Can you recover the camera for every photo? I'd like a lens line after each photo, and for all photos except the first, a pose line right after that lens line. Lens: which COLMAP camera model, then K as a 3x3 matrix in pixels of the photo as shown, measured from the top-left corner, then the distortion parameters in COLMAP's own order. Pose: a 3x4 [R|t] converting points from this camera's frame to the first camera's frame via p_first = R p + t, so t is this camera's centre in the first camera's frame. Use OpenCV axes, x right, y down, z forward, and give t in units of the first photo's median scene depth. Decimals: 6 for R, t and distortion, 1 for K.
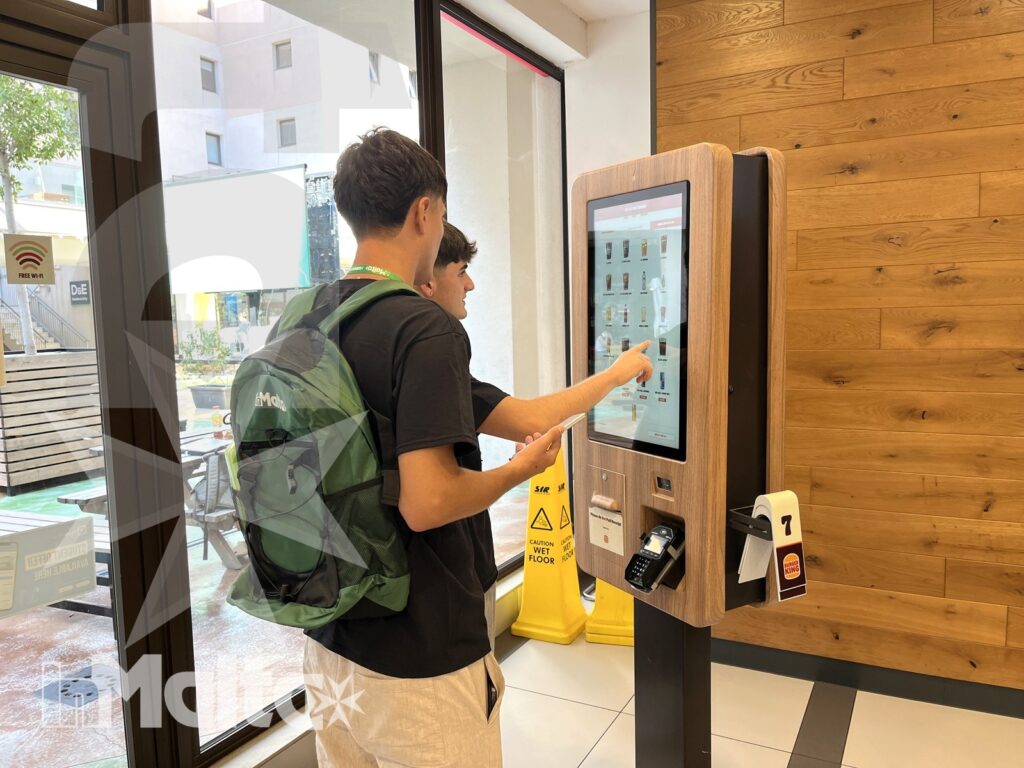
lens RADIAL K [[773.7, 0, 515.0], [0, 773.7, 386.2], [0, 0, 1]] dist [0.004939, -0.004135]
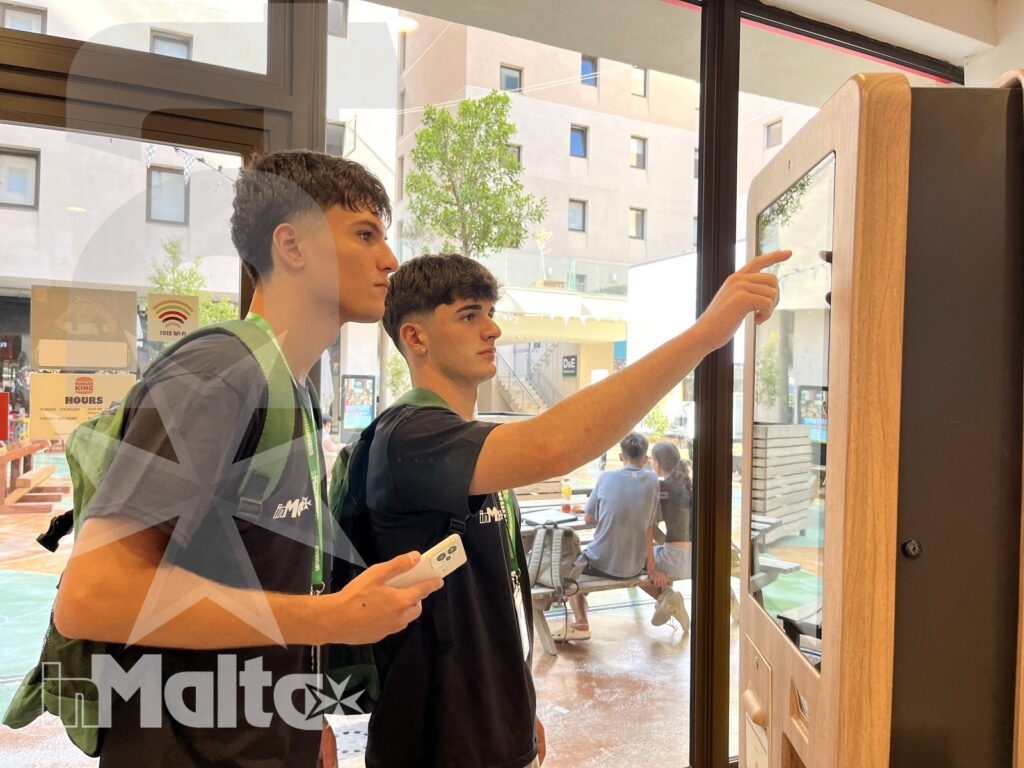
lens RADIAL K [[769.9, 0, 508.0], [0, 769.9, 388.9], [0, 0, 1]] dist [0.041309, -0.082503]
pose [[0.808590, 0.033659, -0.587409, 0.096089], [-0.089736, 0.993737, -0.066583, -0.011621], [0.581490, 0.106550, 0.806546, 0.124234]]
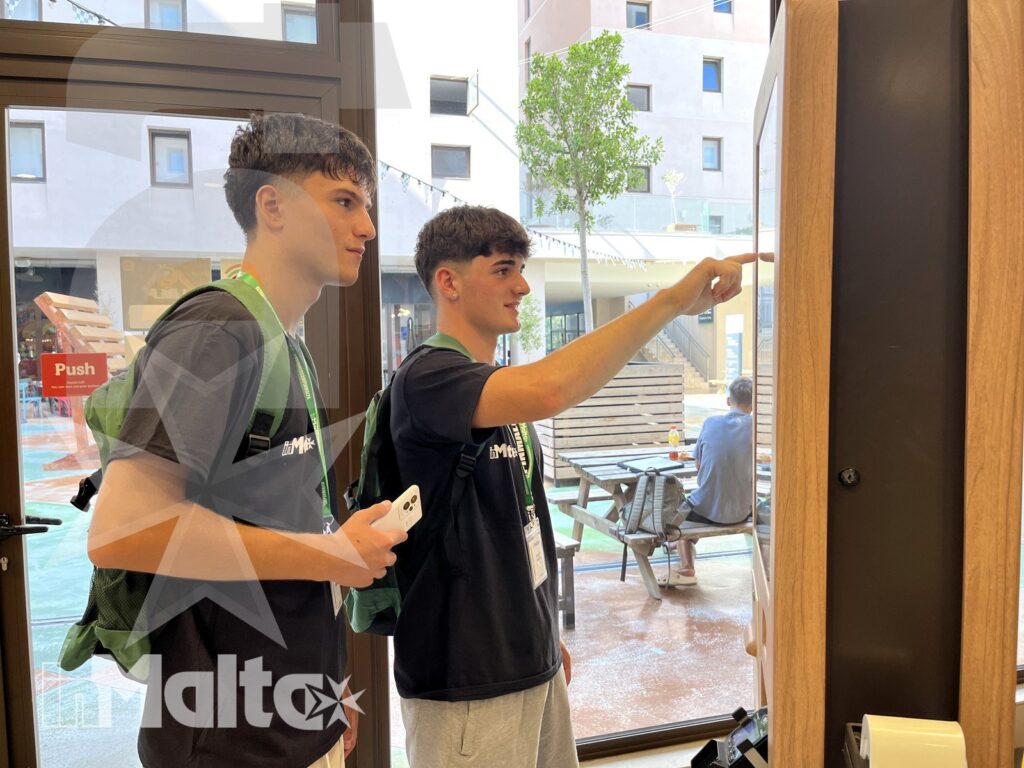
lens RADIAL K [[773.7, 0, 515.0], [0, 773.7, 386.2], [0, 0, 1]] dist [0.004939, -0.004135]
pose [[0.694217, 0.050541, -0.717989, 0.131936], [-0.067009, 0.997738, 0.005443, -0.011789], [0.716640, 0.044333, 0.696033, 0.142601]]
